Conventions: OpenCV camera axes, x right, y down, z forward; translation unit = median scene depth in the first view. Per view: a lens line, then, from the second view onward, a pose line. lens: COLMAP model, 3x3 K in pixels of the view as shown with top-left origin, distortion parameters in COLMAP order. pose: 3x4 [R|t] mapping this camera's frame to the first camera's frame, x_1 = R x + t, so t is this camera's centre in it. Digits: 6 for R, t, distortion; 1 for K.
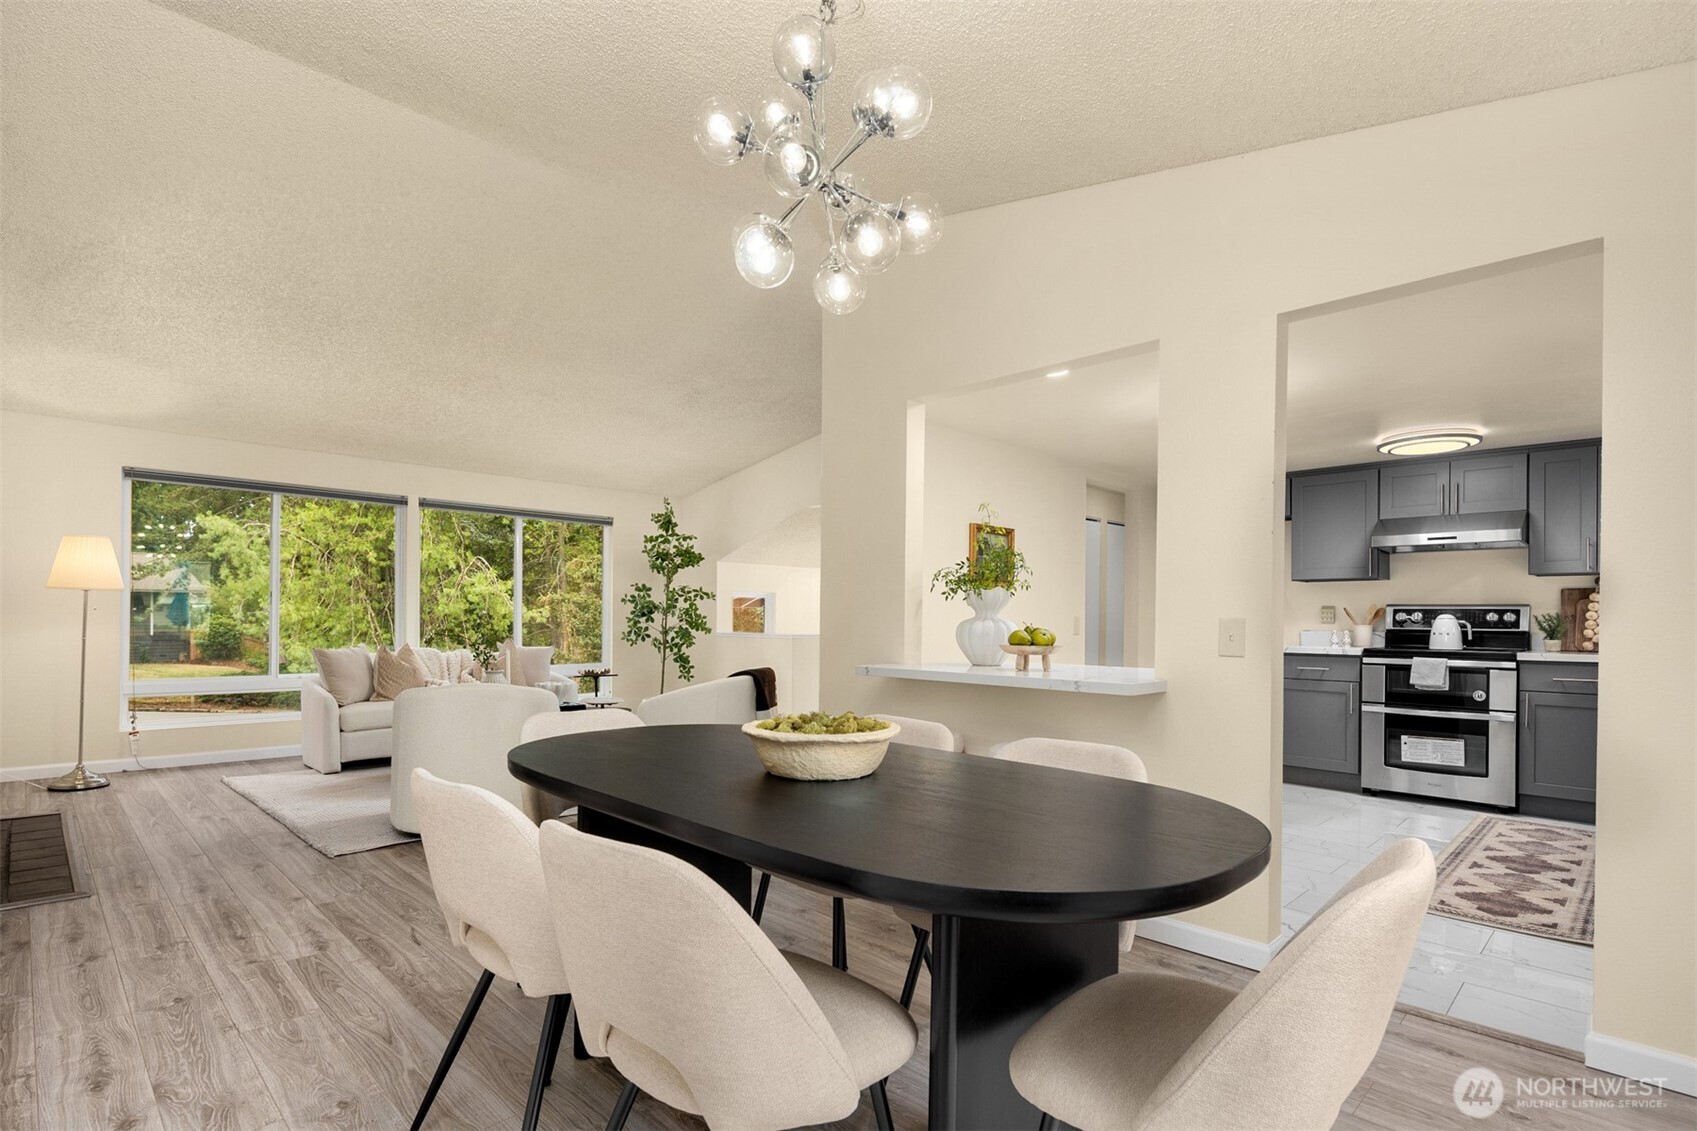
lens RADIAL K [[827.2, 0, 842.0], [0, 827.2, 618.2], [0, 0, 1]] dist [0.002183, -0.001941]
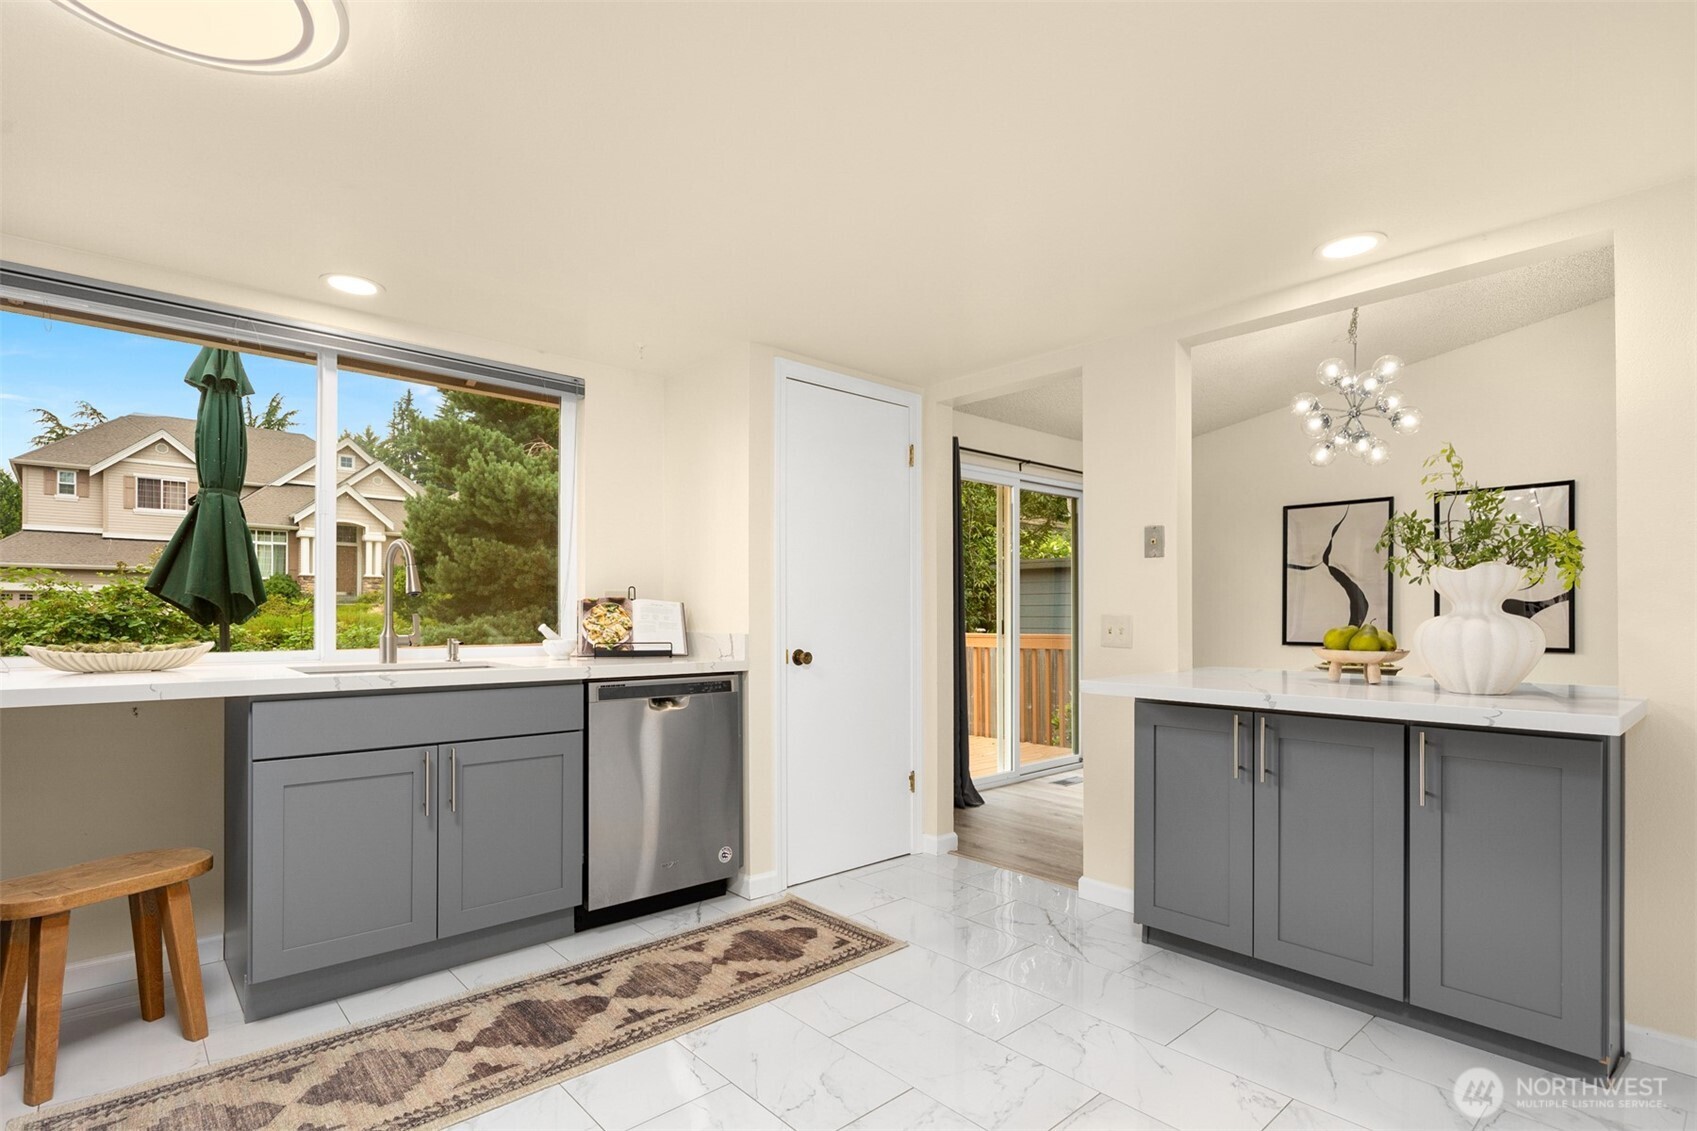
lens RADIAL K [[827.2, 0, 842.0], [0, 827.2, 618.2], [0, 0, 1]] dist [0.002183, -0.001941]
pose [[-0.998445, -0.010306, 0.054789, 0.459860], [-0.009912, 0.999923, 0.007468, 0.002151], [-0.054862, 0.006913, -0.998470, 1.243887]]
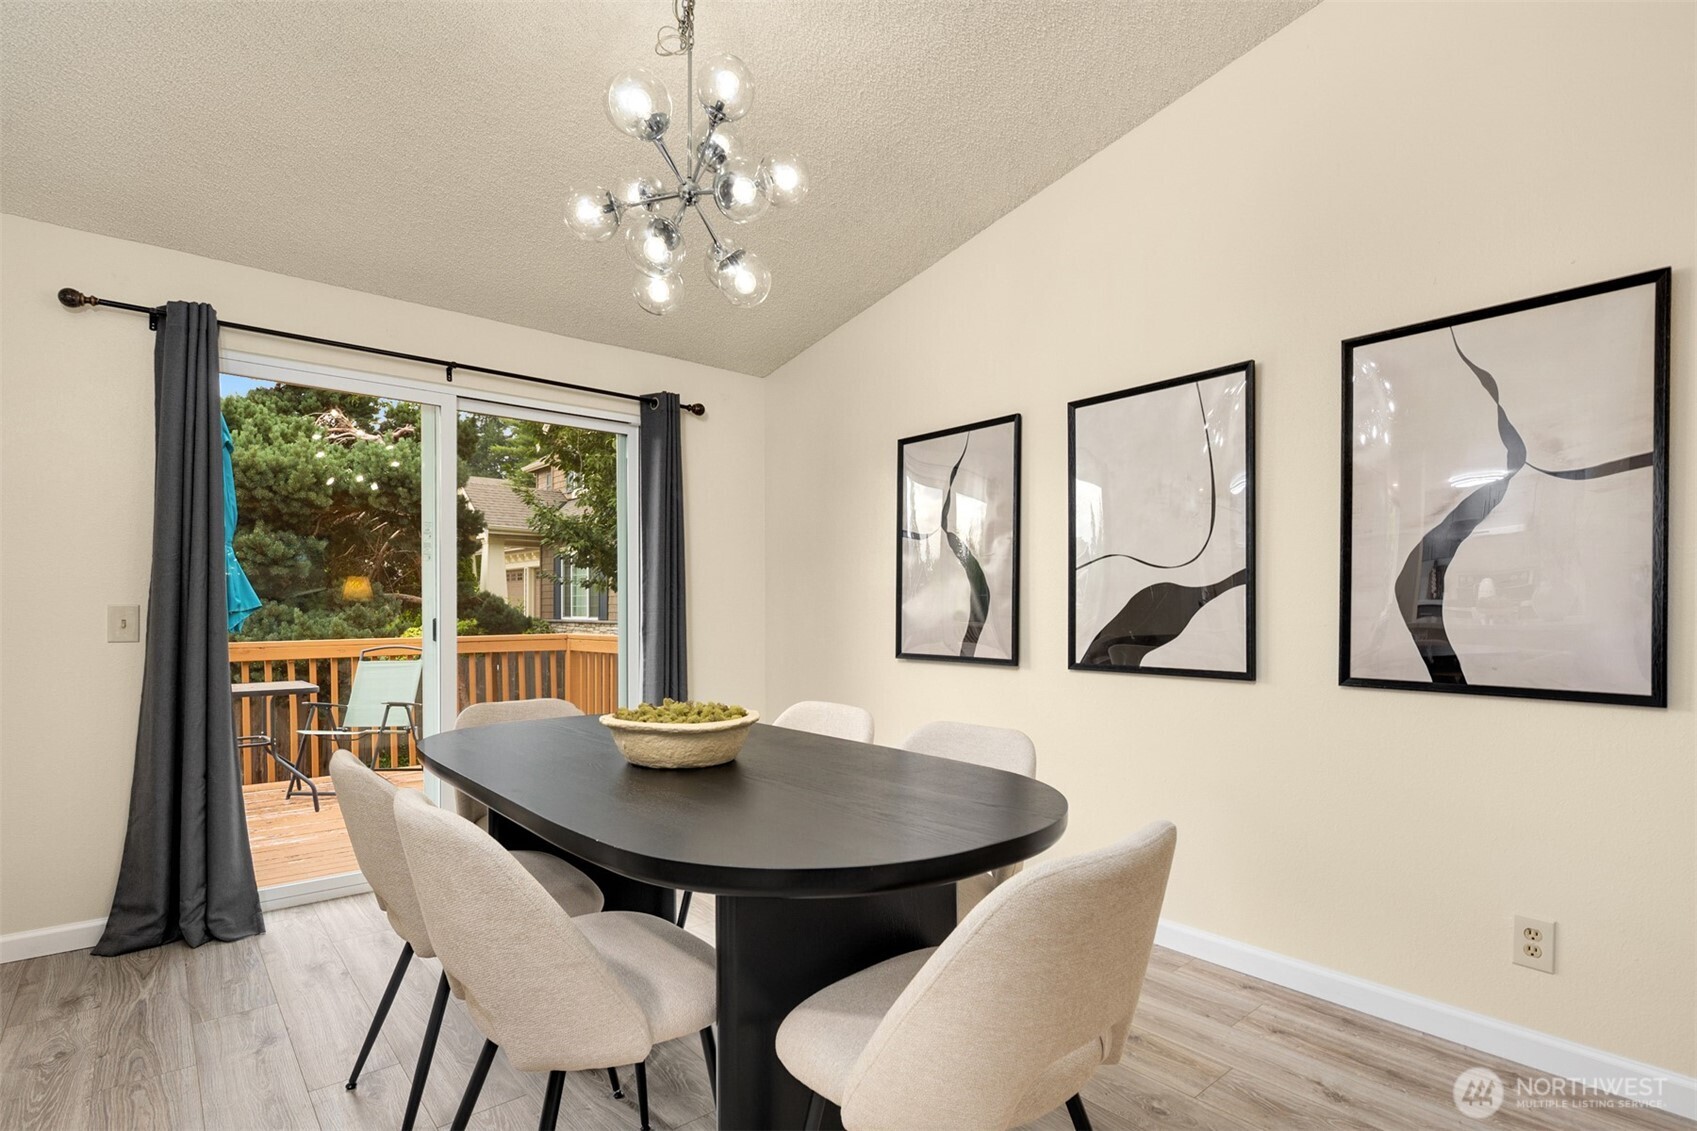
lens RADIAL K [[834.5, 0, 841.8], [0, 834.5, 615.6], [0, 0, 1]] dist [0.001621, -0.001217]
pose [[-0.996470, -0.011573, 0.083145, -0.118926], [-0.010926, 0.999906, 0.008228, -0.001697], [-0.083233, 0.007291, -0.996503, 0.784516]]
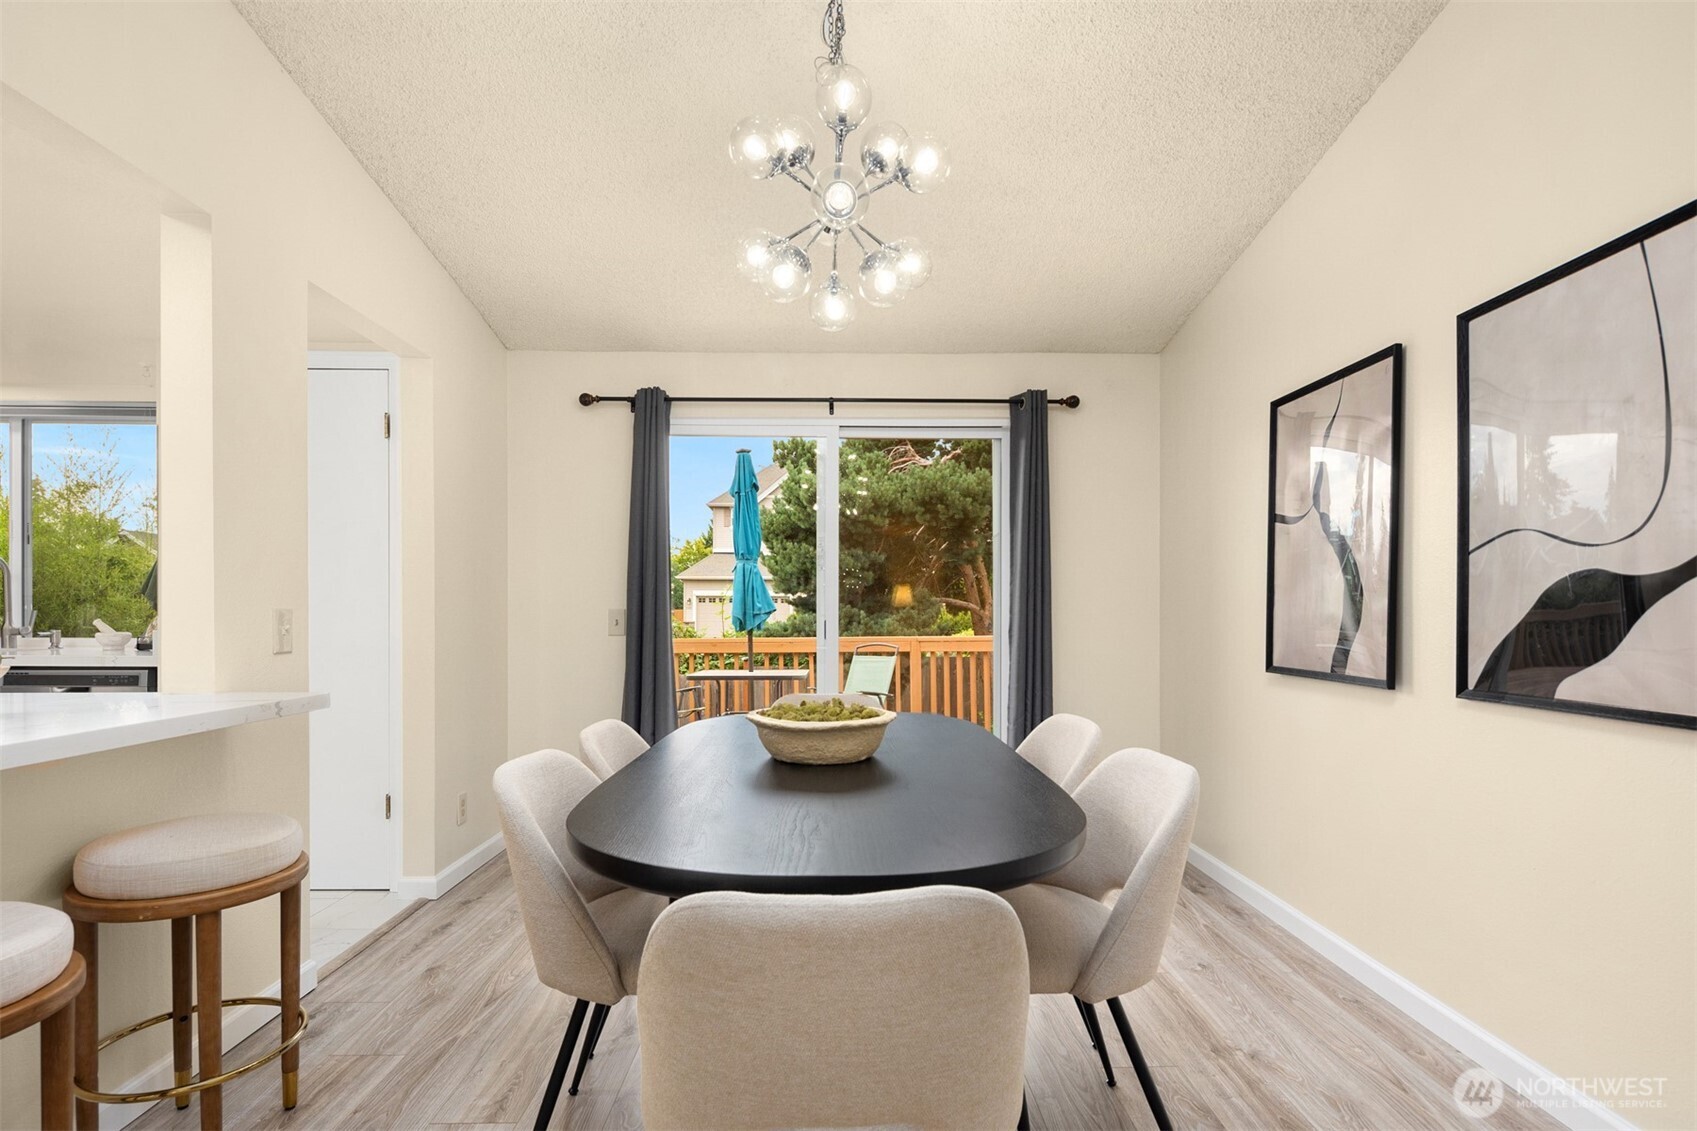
lens RADIAL K [[834.5, 0, 841.8], [0, 834.5, 615.6], [0, 0, 1]] dist [0.001621, -0.001217]
pose [[-0.718822, -0.013444, 0.695064, -0.307267], [-0.006954, 0.999902, 0.012148, -0.003979], [-0.695159, 0.003899, -0.718846, 0.685689]]
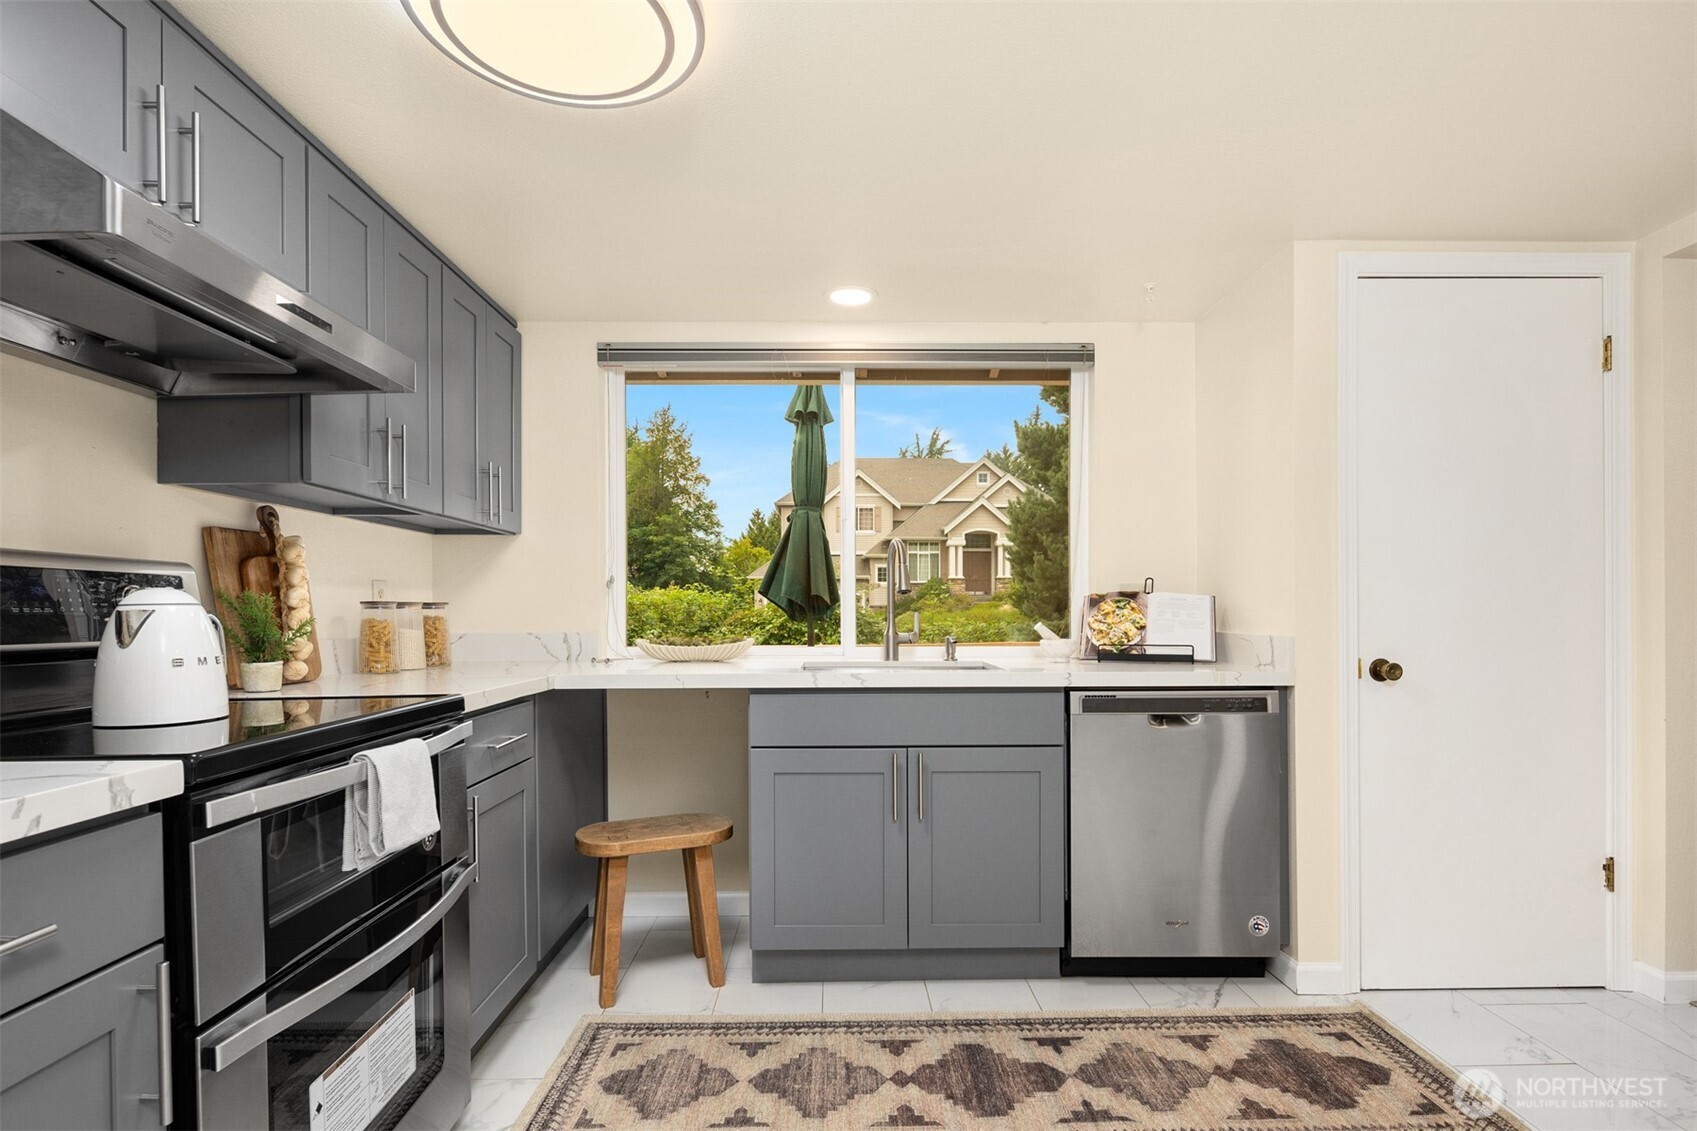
lens RADIAL K [[827.2, 0, 842.0], [0, 827.2, 618.2], [0, 0, 1]] dist [0.002183, -0.001941]
pose [[-0.716750, -0.009761, 0.697262, 0.420246], [0.001763, 0.999873, 0.015808, 0.001385], [-0.697328, 0.012560, -0.716642, 1.127205]]
